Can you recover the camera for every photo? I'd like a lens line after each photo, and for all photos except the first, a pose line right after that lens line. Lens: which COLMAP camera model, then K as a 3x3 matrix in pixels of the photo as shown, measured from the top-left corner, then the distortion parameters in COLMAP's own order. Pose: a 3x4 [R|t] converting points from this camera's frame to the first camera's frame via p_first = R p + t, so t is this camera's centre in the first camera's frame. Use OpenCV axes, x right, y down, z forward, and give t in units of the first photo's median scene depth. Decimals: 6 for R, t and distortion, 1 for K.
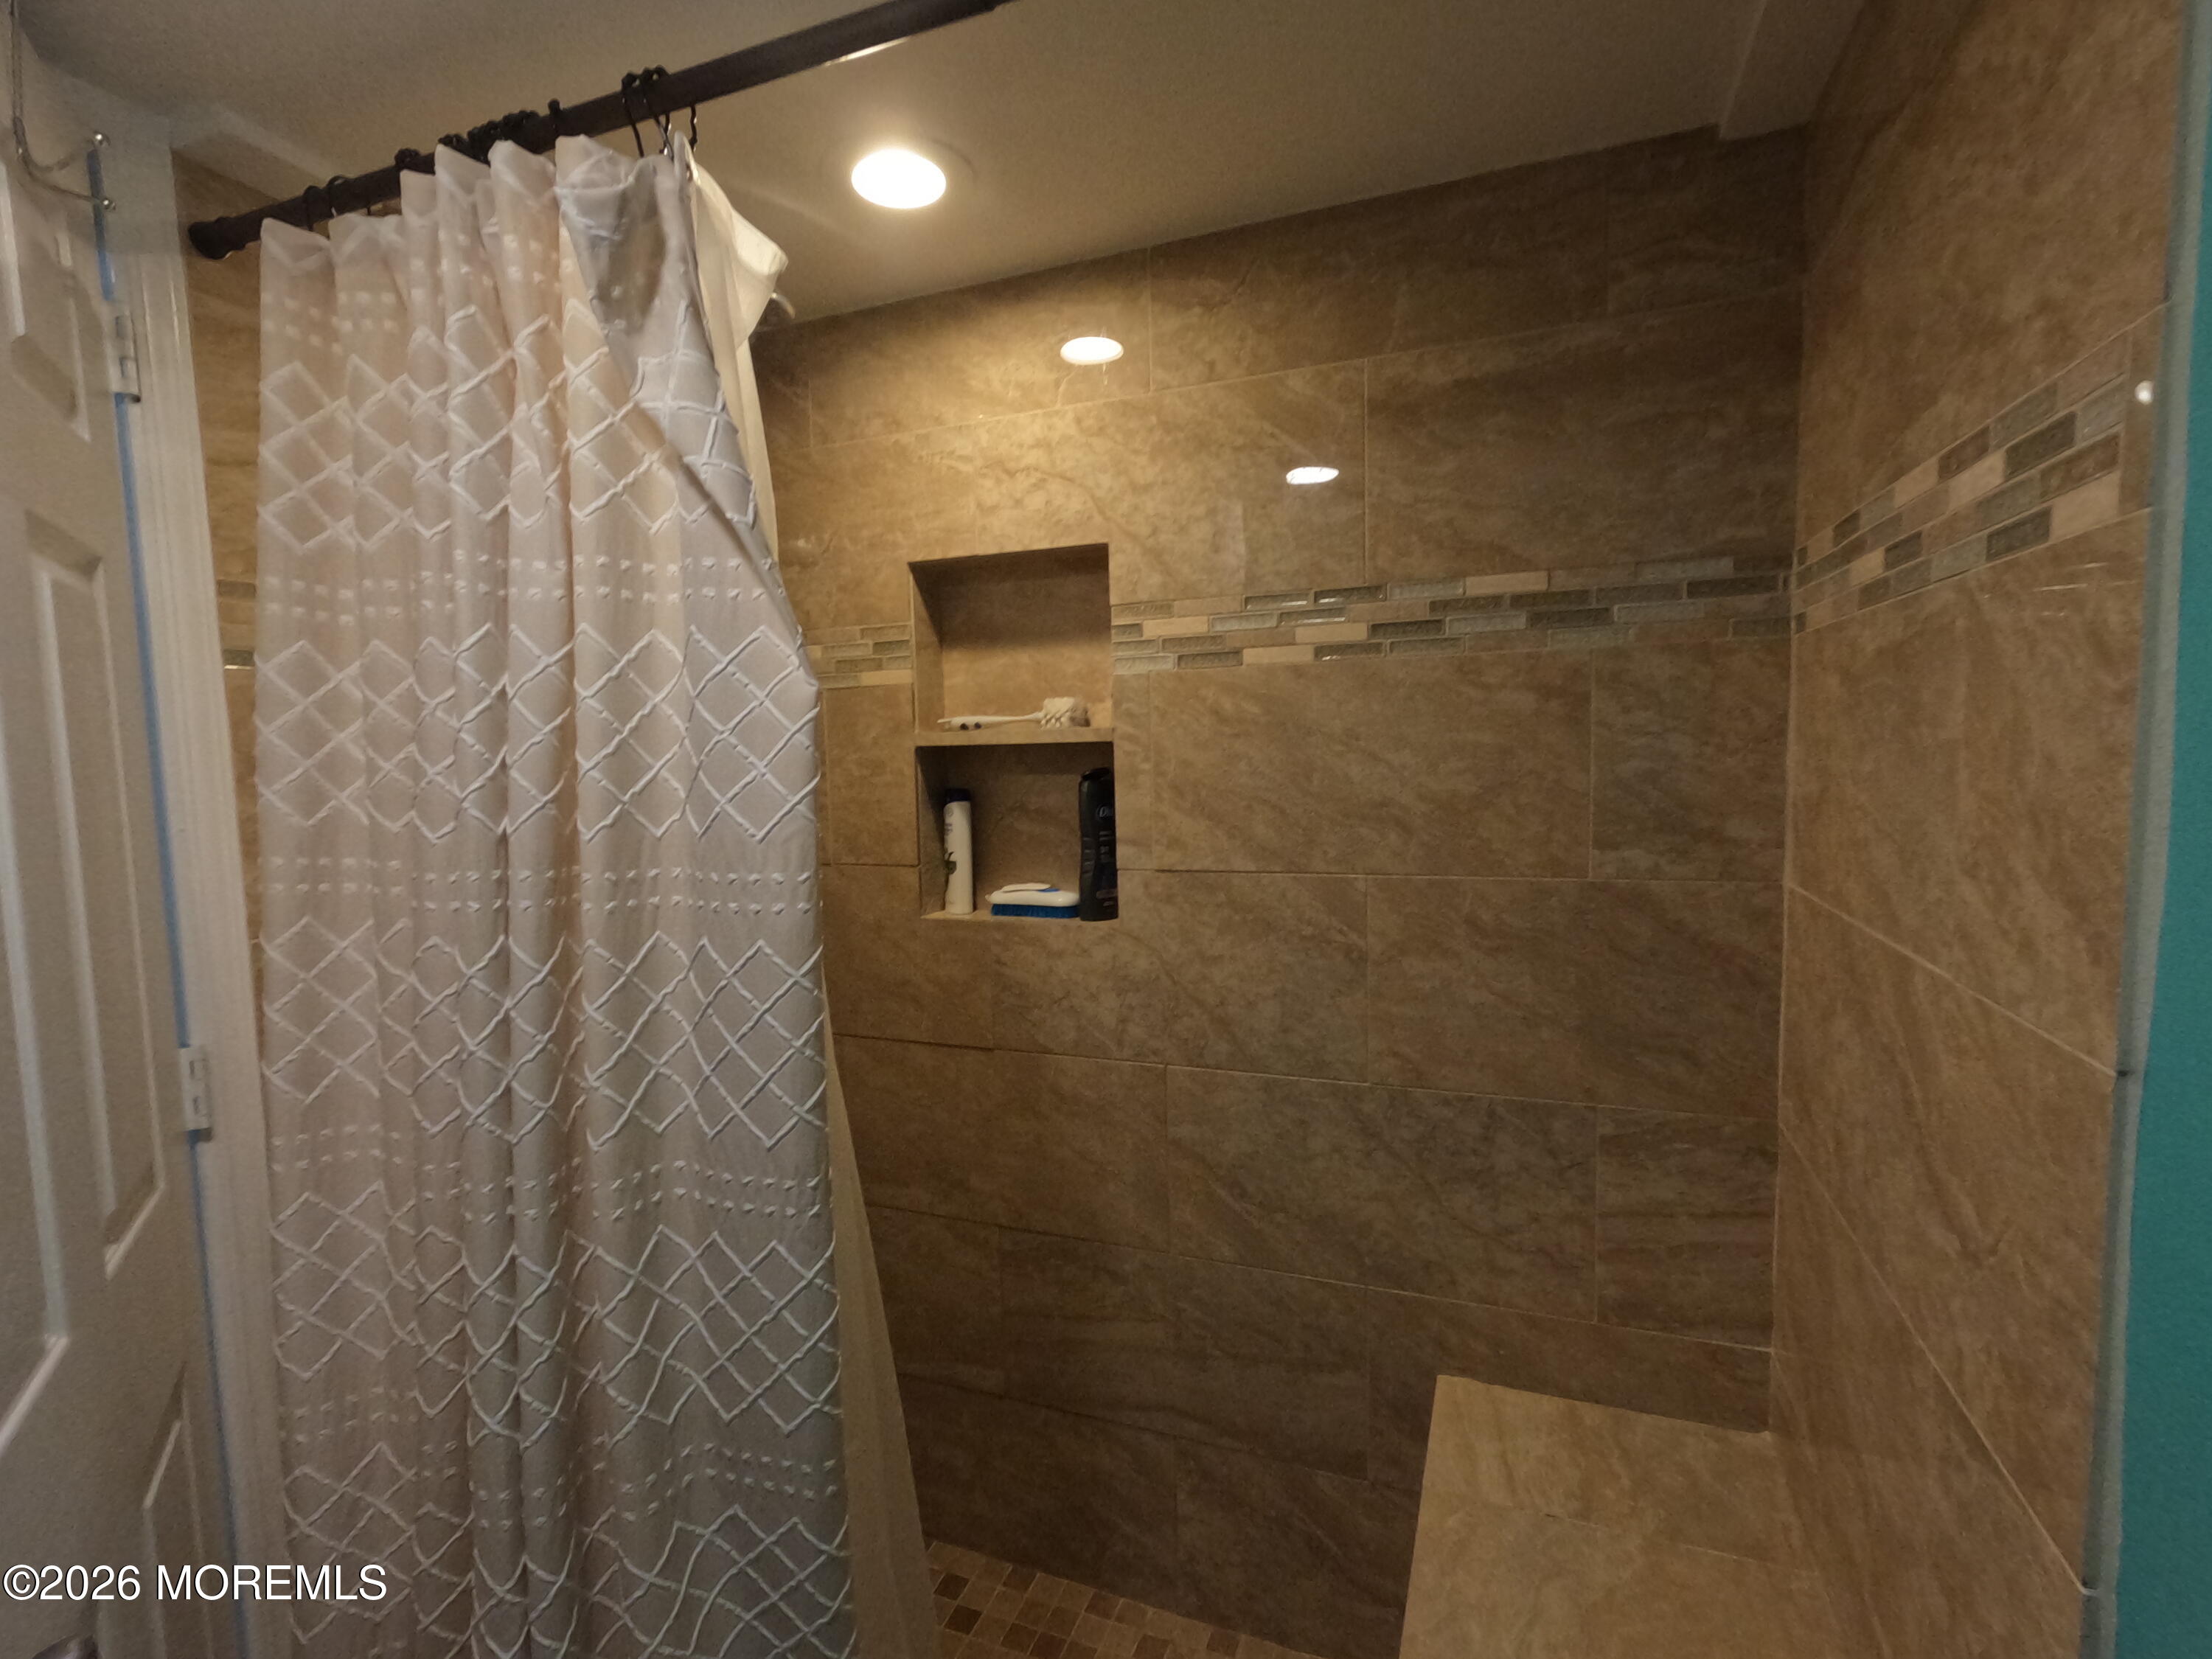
lens RADIAL K [[1066.7, 0, 1100.7], [0, 1066.7, 829.9], [0, 0, 1]] dist [0.004794, -0.000730]
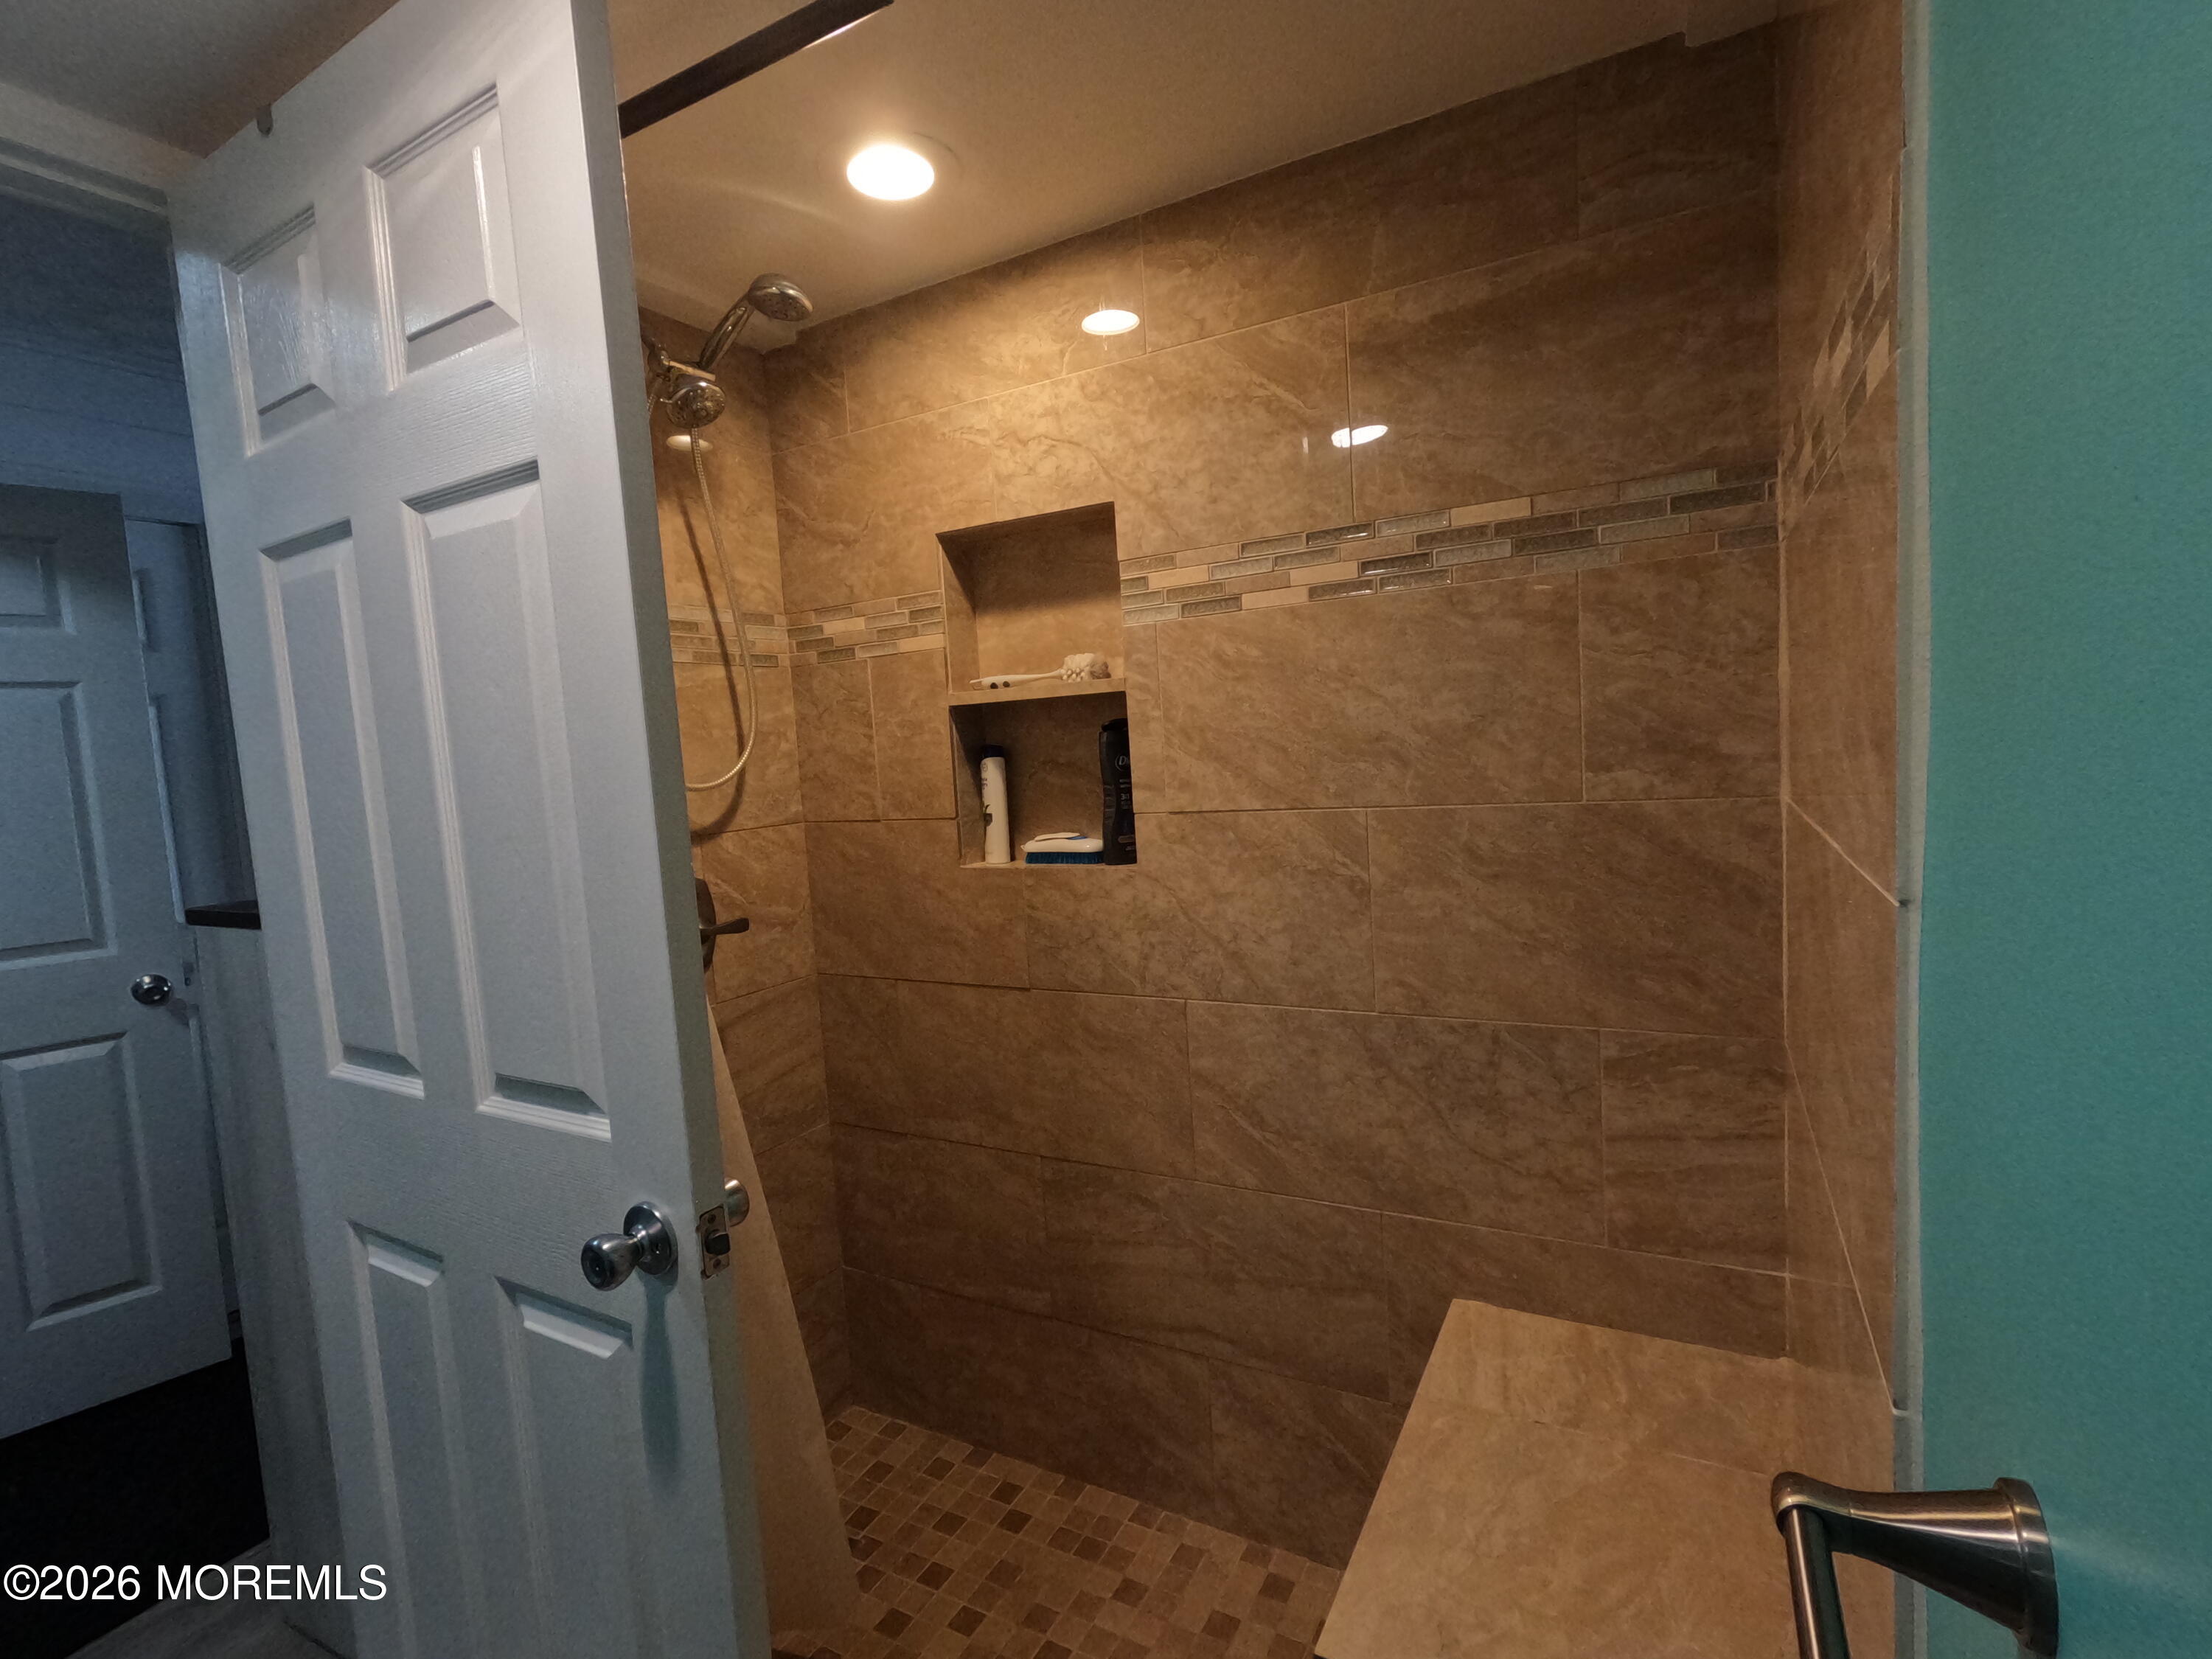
lens RADIAL K [[1066.7, 0, 1106.7], [0, 1066.7, 831.8], [0, 0, 1]] dist [0.004794, -0.000730]
pose [[0.991673, -0.025602, -0.126214, 0.130699], [0.026351, 0.999644, 0.004271, 0.053955], [0.126060, -0.007561, 0.991994, -0.047918]]
